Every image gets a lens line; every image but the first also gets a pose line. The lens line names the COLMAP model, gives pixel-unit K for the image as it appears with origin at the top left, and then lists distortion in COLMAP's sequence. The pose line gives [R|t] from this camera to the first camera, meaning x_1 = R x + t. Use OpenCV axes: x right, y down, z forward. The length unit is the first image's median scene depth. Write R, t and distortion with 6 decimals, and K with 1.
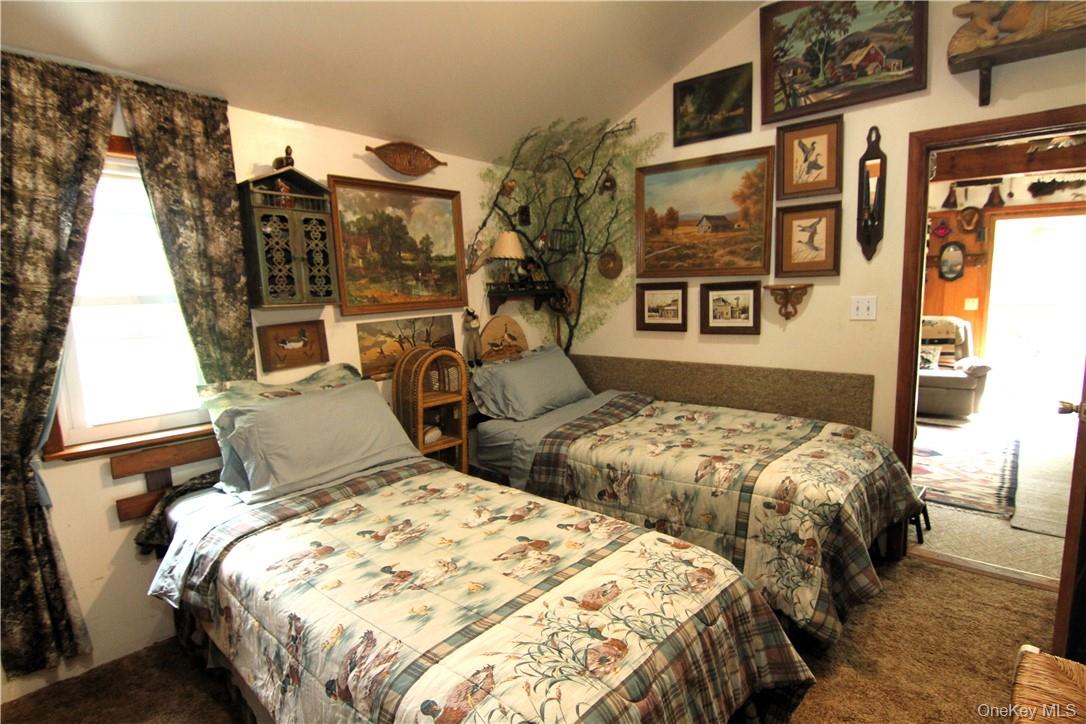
lens RADIAL K [[548.6, 0, 547.4], [0, 548.6, 367.5], [0, 0, 1]] dist [-0.008320, -0.009738]
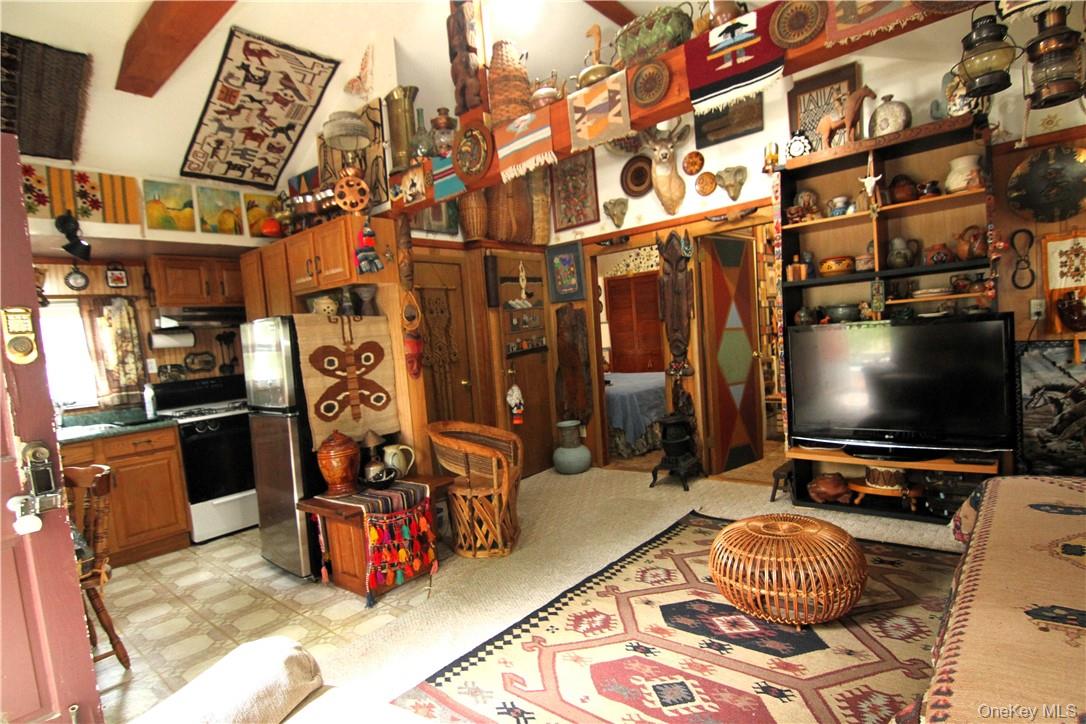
lens RADIAL K [[548.6, 0, 546.6], [0, 548.6, 370.1], [0, 0, 1]] dist [-0.008320, -0.009738]
pose [[-0.994518, 0.103759, 0.012931, 1.271490], [0.104258, 0.974611, 0.198148, -0.321240], [0.007957, 0.198410, -0.980087, 2.357813]]
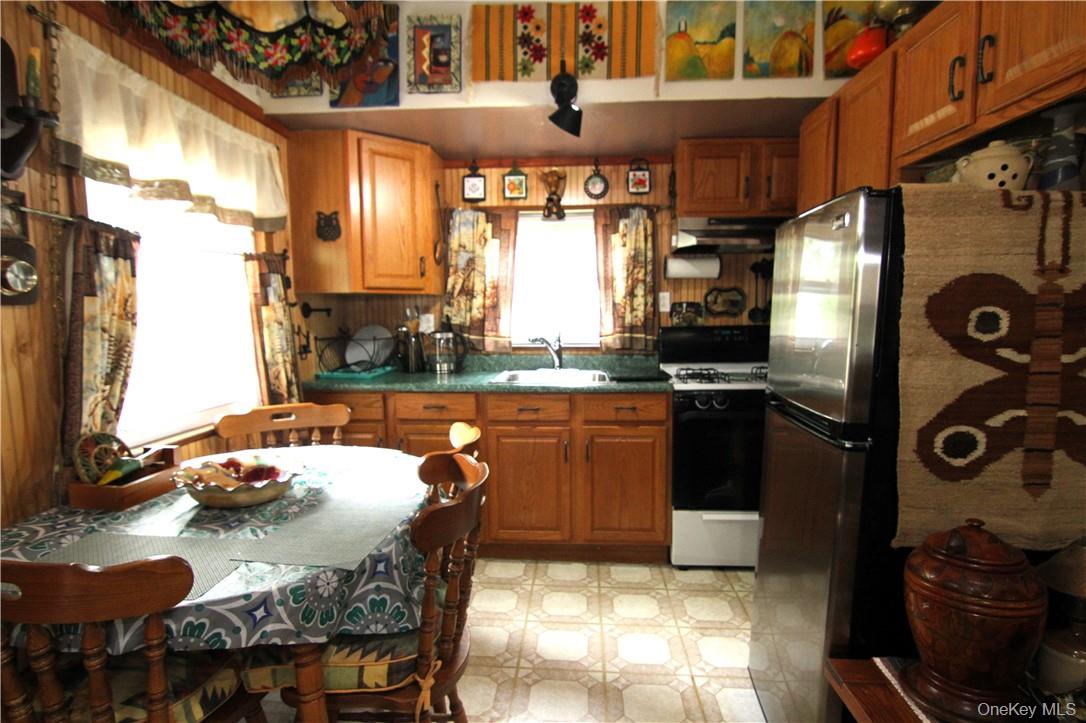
lens RADIAL K [[561.1, 0, 545.1], [0, 561.1, 372.1], [0, 0, 1]] dist [-0.013140, -0.005796]
pose [[-0.588417, -0.064004, 0.806020, 1.595397], [0.126257, 0.977360, 0.169781, -0.231162], [-0.798639, 0.201668, -0.567015, 1.727685]]
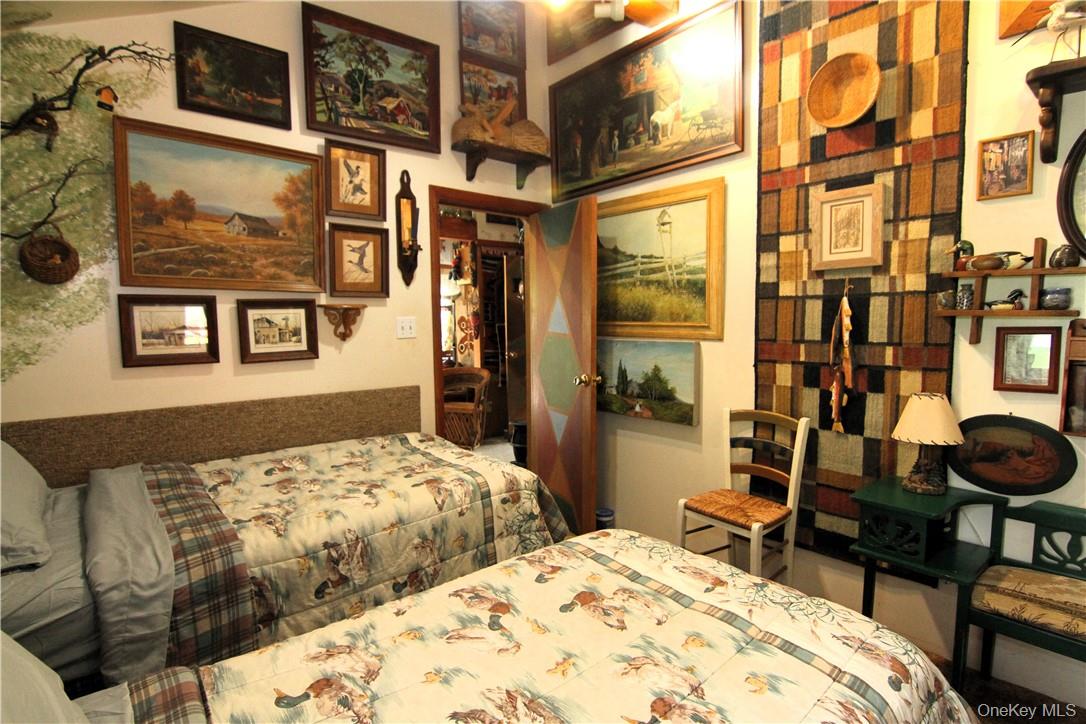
lens RADIAL K [[548.6, 0, 547.2], [0, 548.6, 367.1], [0, 0, 1]] dist [-0.008320, -0.009738]
pose [[0.157365, -0.067392, 0.985238, -0.475542], [0.135335, 0.989728, 0.046083, -0.038626], [-0.978223, 0.126086, 0.164869, 0.515779]]
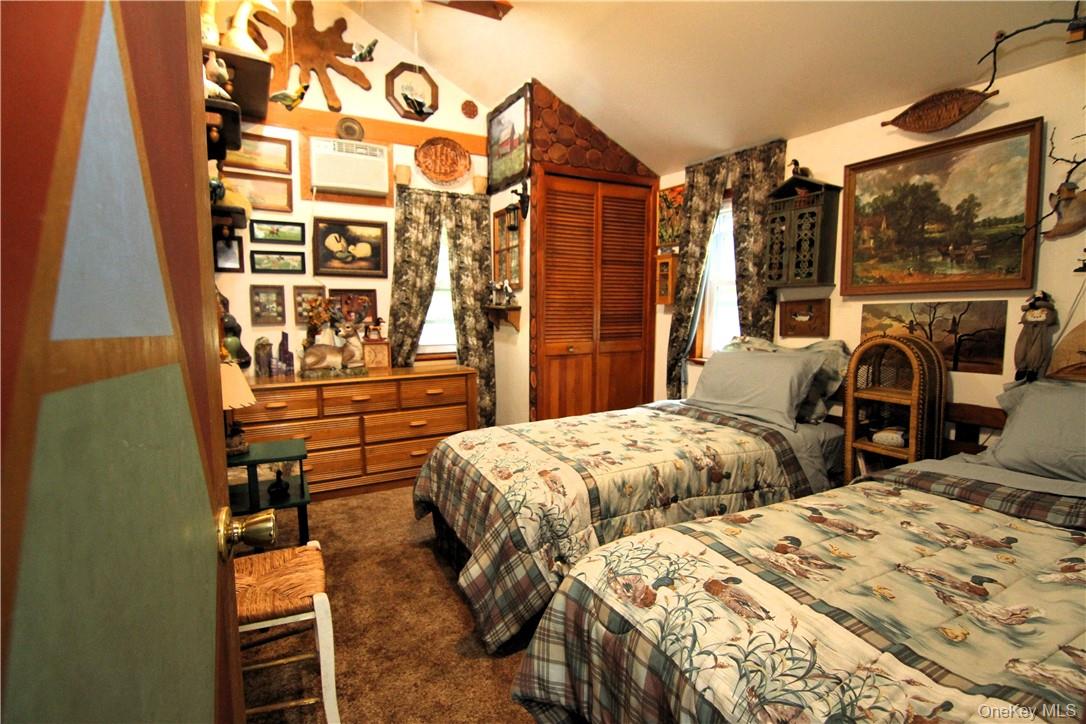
lens RADIAL K [[556.6, 0, 546.6], [0, 556.6, 360.9], [0, 0, 1]] dist [-0.006160, -0.002151]
pose [[-0.369344, 0.118649, -0.921687, 0.802820], [-0.116067, 0.978160, 0.172430, -0.084576], [0.922016, 0.170663, -0.347506, 0.814993]]
